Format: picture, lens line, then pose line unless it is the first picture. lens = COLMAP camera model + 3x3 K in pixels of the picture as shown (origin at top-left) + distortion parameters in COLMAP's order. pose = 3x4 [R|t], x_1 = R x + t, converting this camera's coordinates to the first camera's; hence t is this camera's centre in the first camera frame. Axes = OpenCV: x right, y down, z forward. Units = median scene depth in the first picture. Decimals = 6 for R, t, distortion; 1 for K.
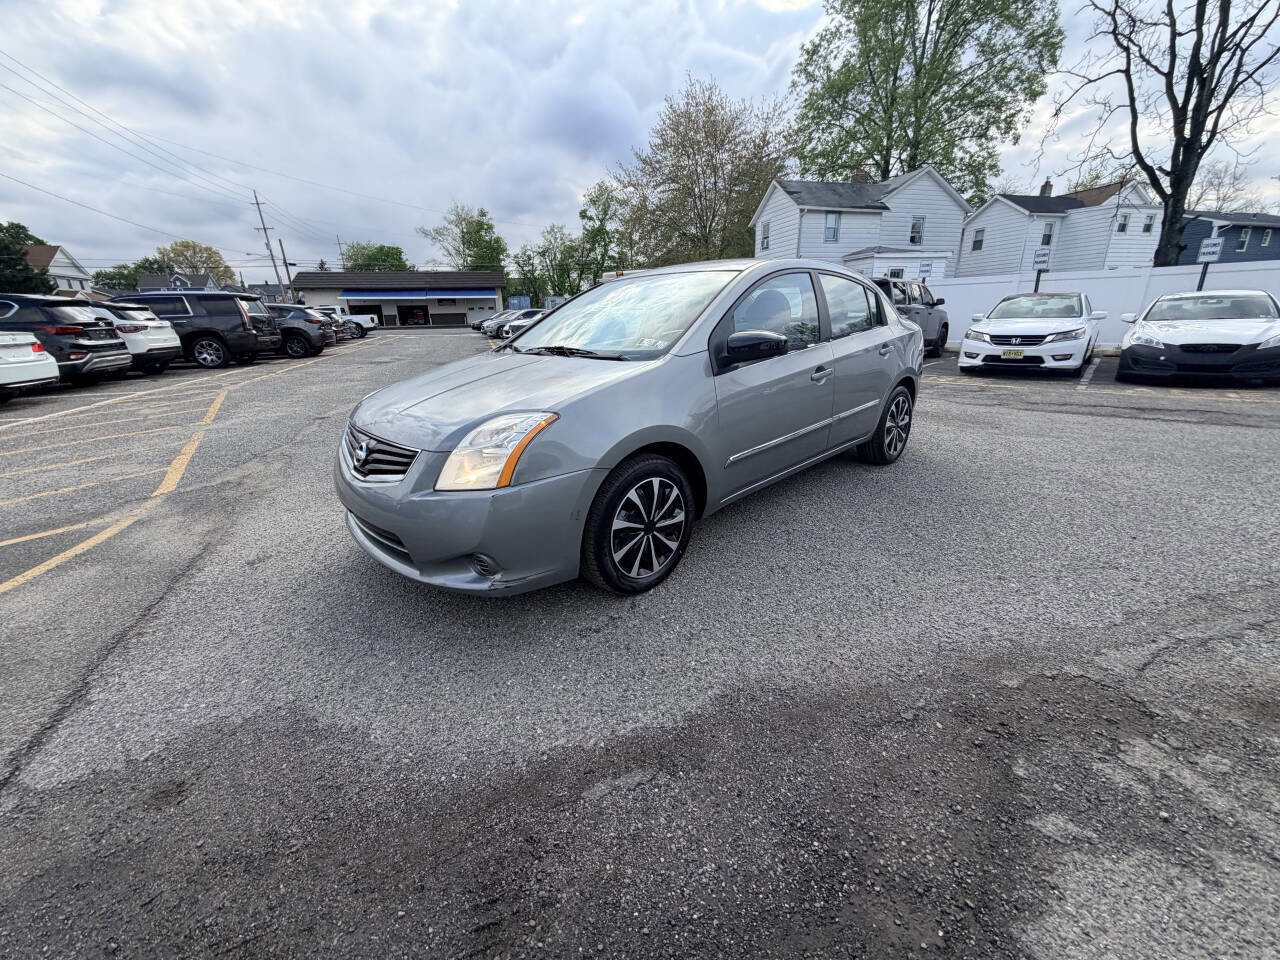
lens RADIAL K [[508.6, 0, 640.9], [0, 508.6, 475.5], [0, 0, 1]] dist [0.000256, -0.000162]
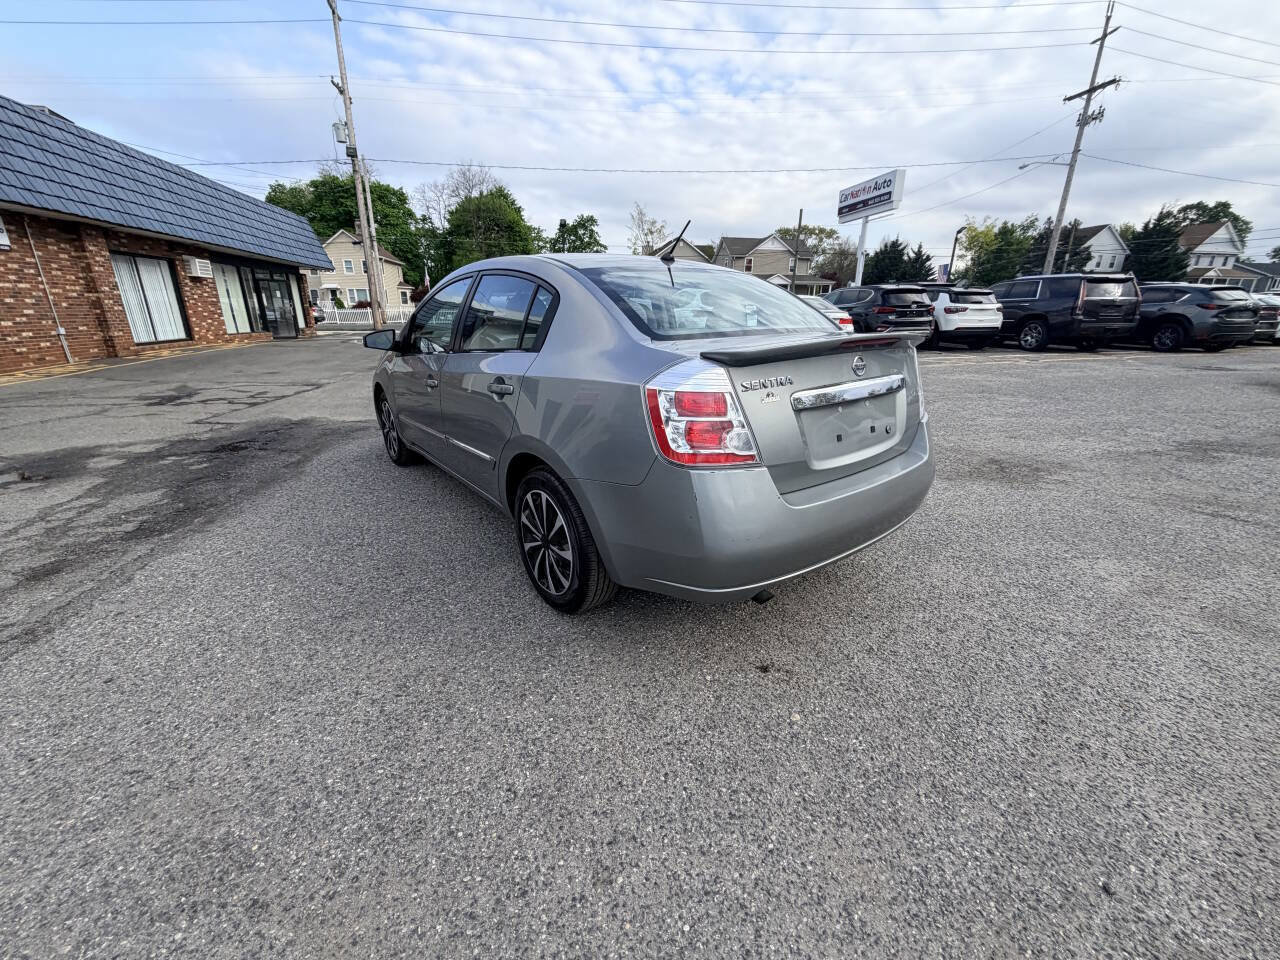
lens RADIAL K [[508.6, 0, 638.9], [0, 508.6, 476.4], [0, 0, 1]] dist [0.000256, -0.000162]
pose [[-0.103279, 0.335643, -0.936310, 0.438076], [-0.294986, 0.888658, 0.351099, -0.168907], [0.949904, 0.312459, 0.007230, 0.480090]]
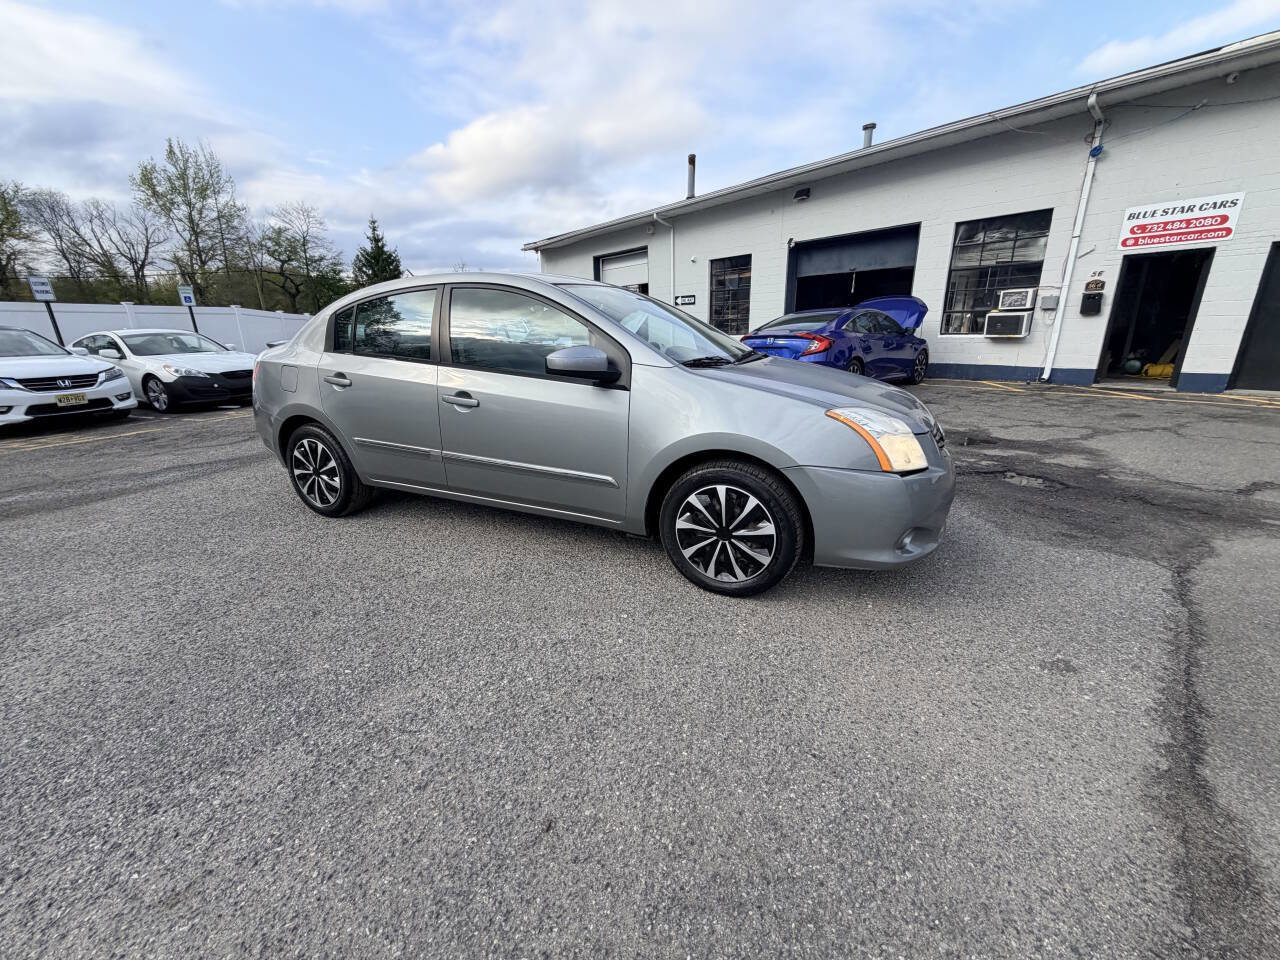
lens RADIAL K [[508.6, 0, 637.5], [0, 508.6, 478.8], [0, 0, 1]] dist [0.000256, -0.000162]
pose [[-0.368979, -0.232979, 0.899764, -0.335138], [0.305822, 0.883734, 0.354242, -0.140523], [-0.877683, 0.405876, -0.254829, 0.477545]]
